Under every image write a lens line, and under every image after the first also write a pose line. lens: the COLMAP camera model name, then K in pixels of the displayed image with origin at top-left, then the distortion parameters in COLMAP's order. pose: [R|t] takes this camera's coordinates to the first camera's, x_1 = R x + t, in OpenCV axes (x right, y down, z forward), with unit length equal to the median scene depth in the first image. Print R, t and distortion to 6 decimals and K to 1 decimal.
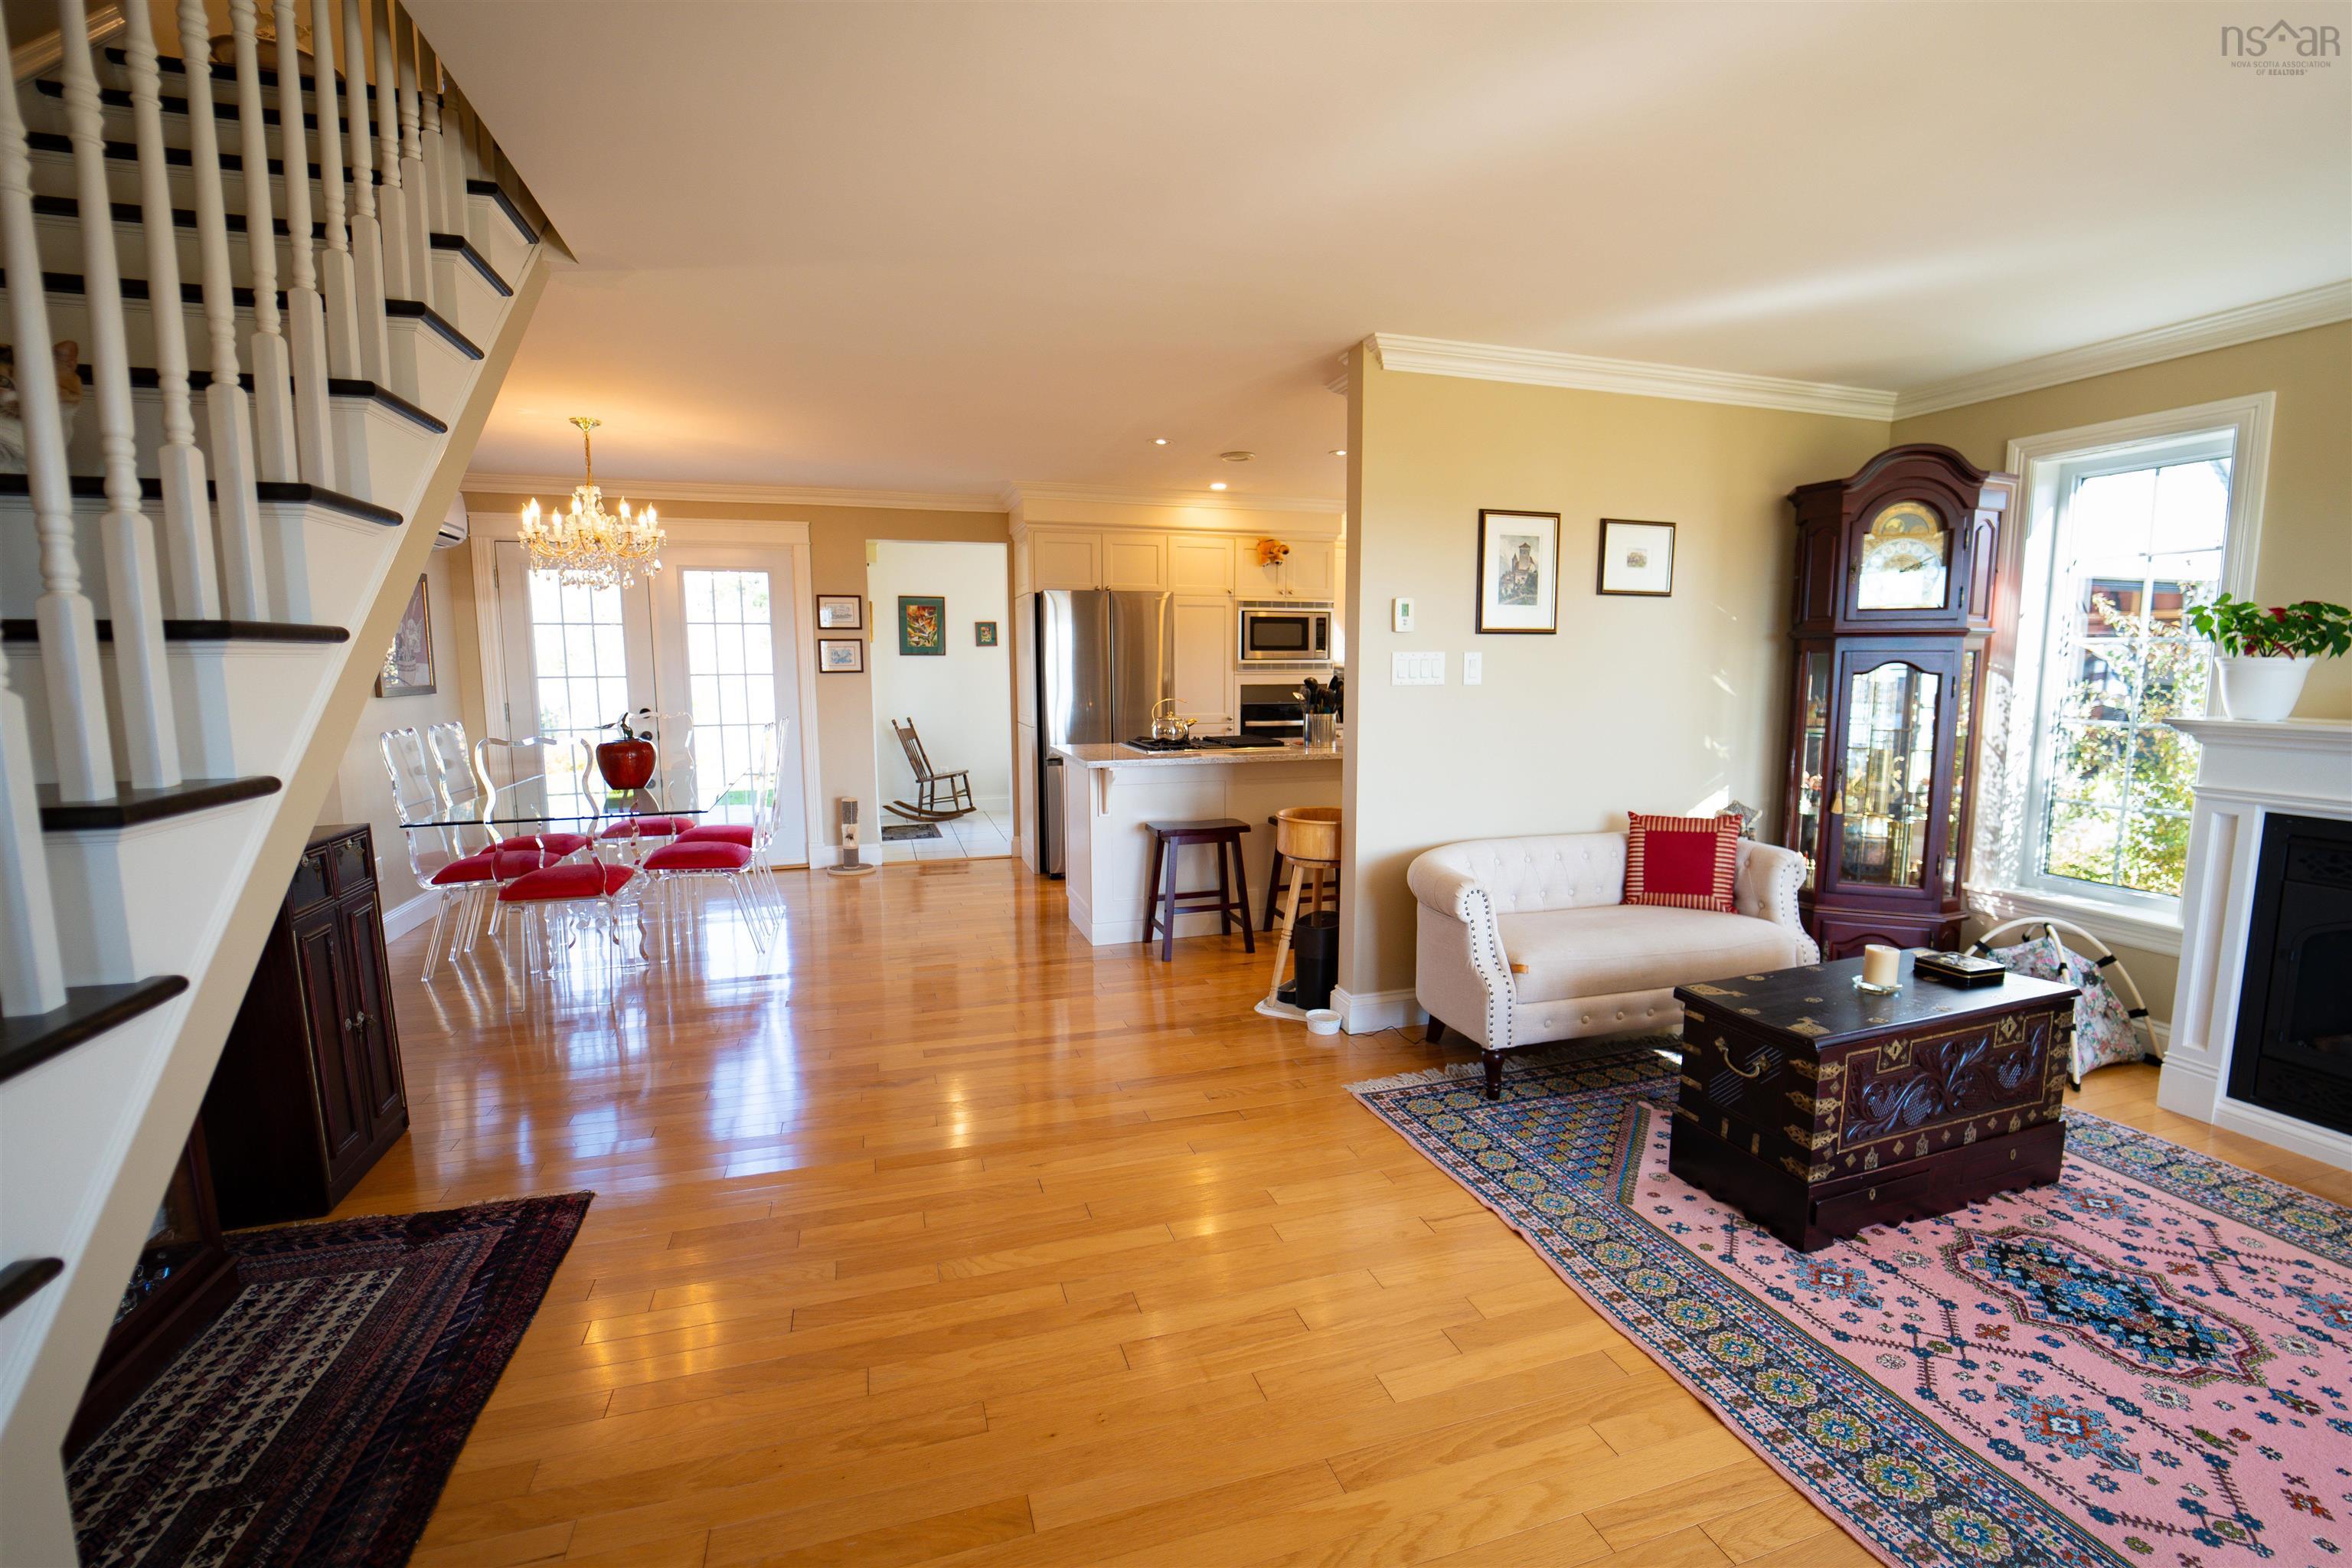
lens RADIAL K [[1012.8, 0, 1176.0], [0, 1012.8, 784.0], [0, 0, 1]] dist [-0.009134, -0.000167]
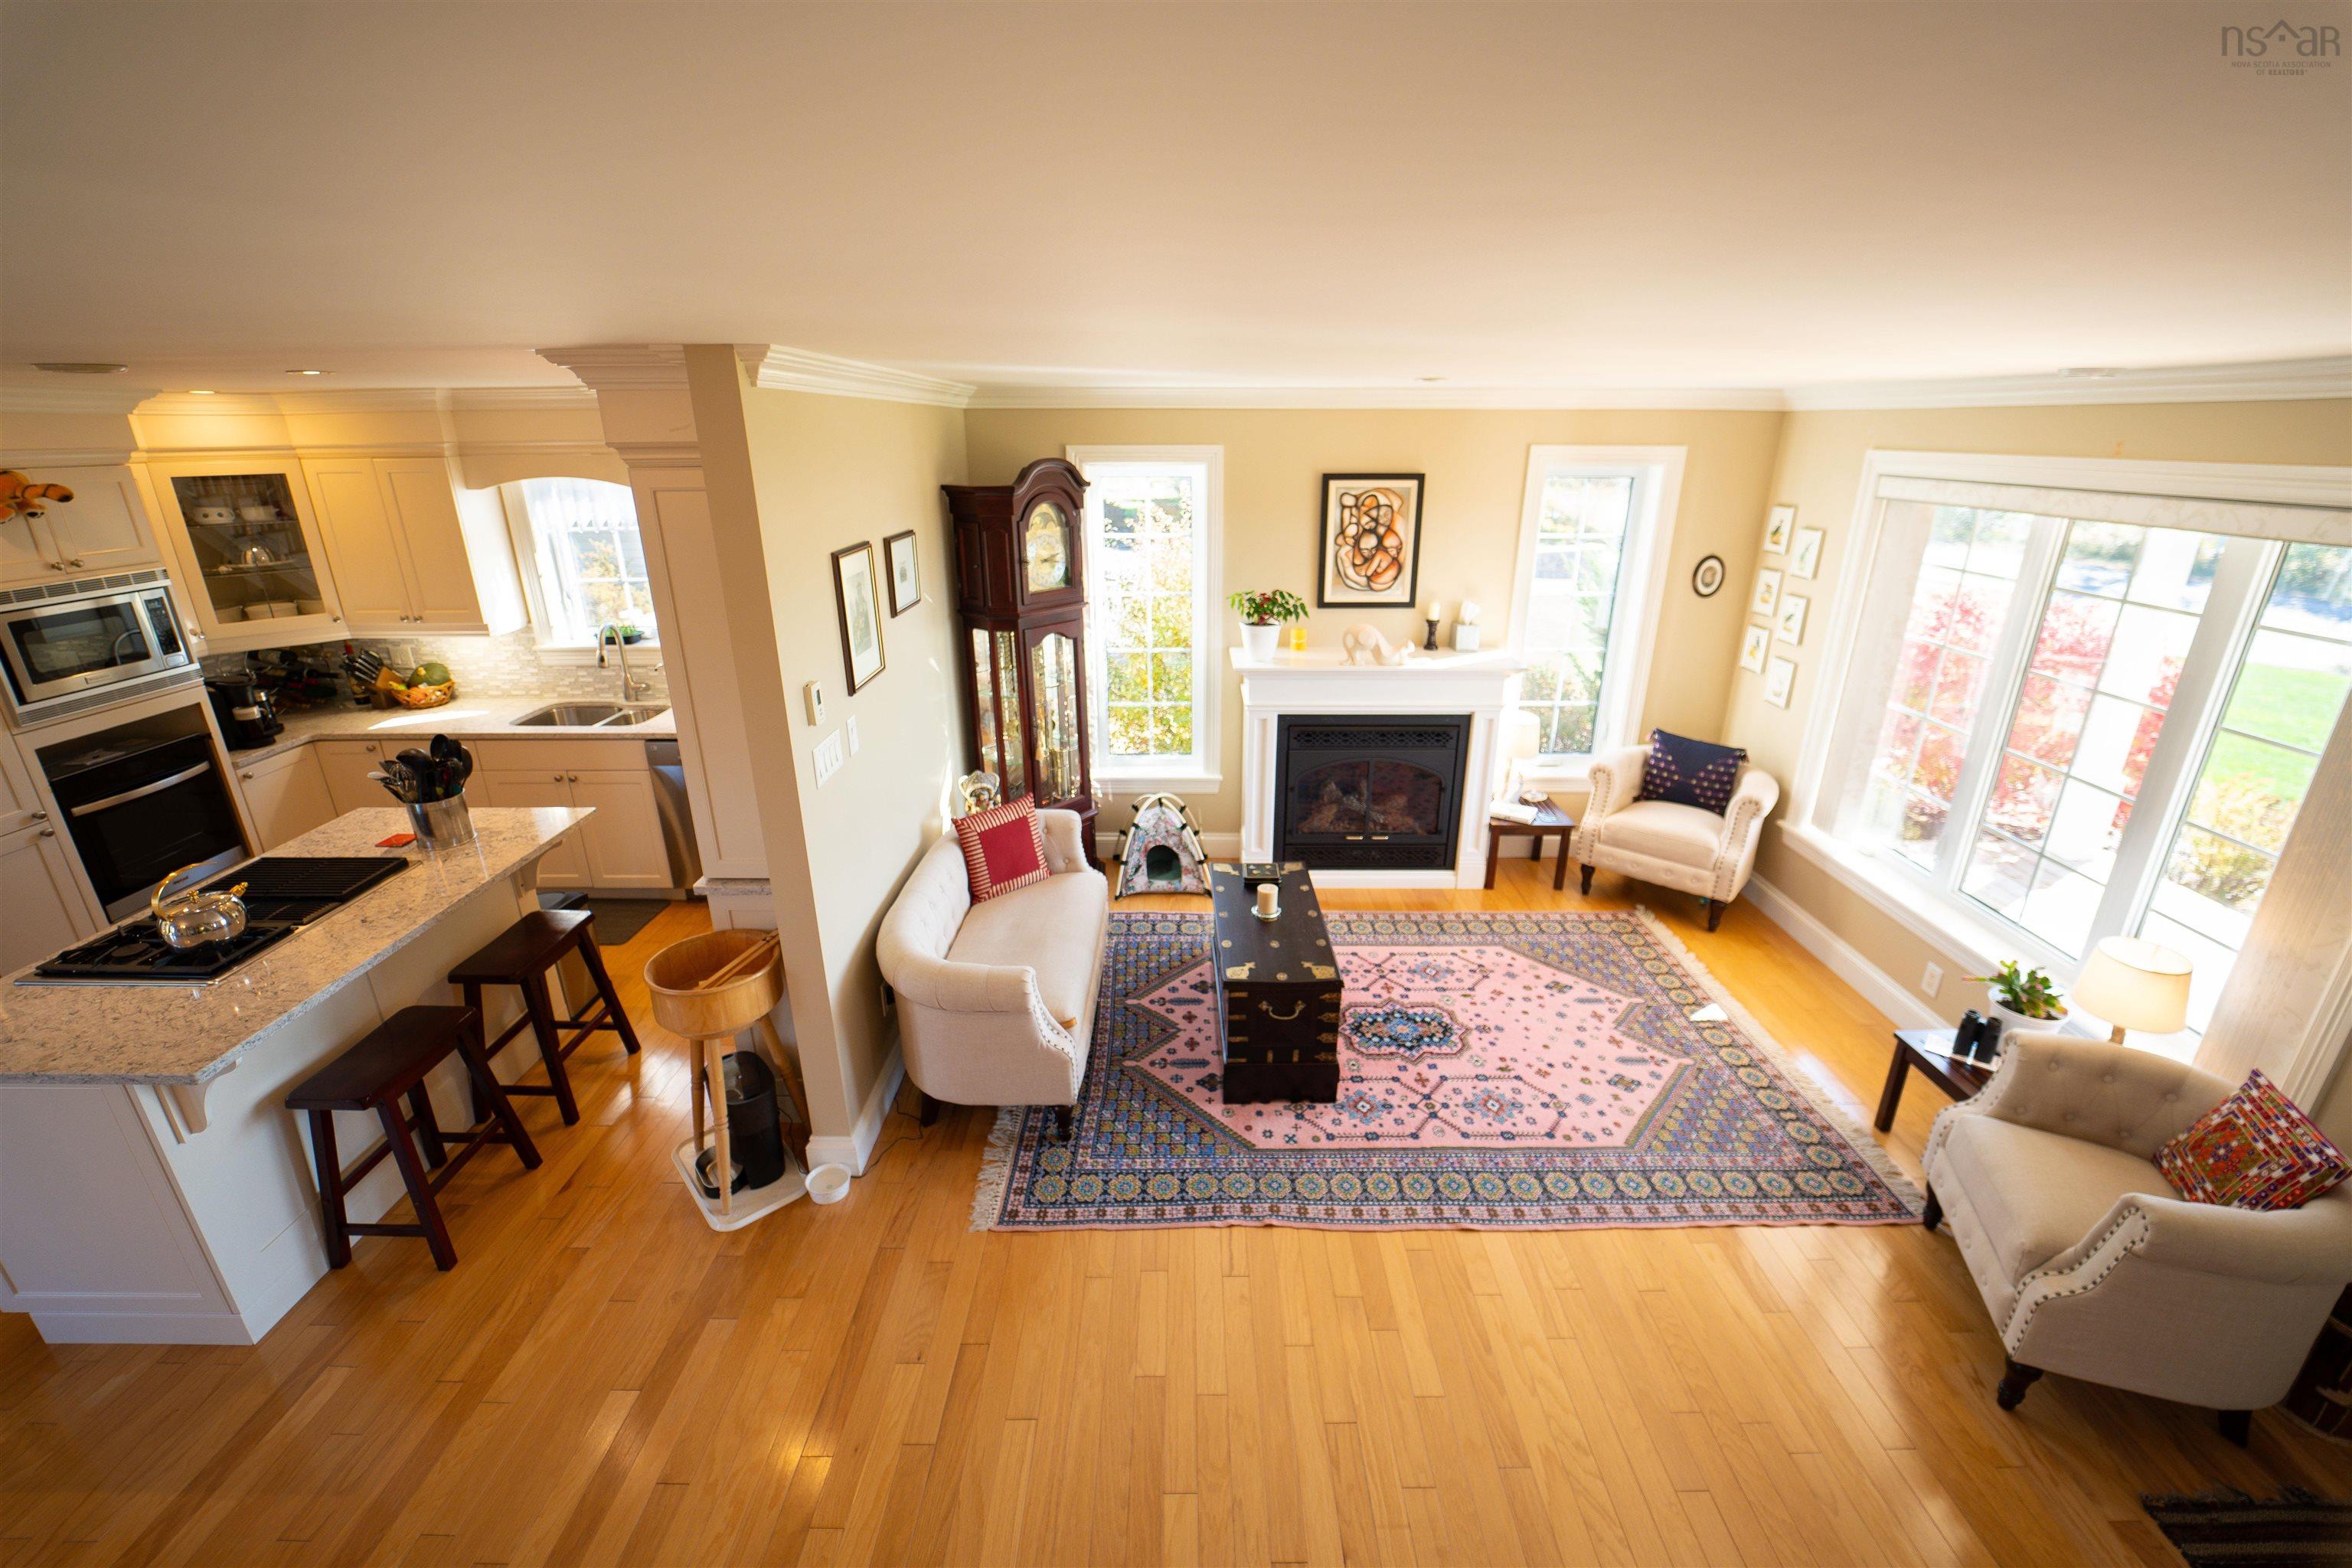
lens RADIAL K [[980.6, 0, 1188.2], [0, 980.6, 795.8], [0, 0, 1]] dist [-0.024539, -0.000004]
pose [[0.292250, -0.338638, 0.894379, -0.568972], [0.114787, 0.940868, 0.318732, -0.436521], [-0.949428, 0.009514, 0.313840, 0.676391]]
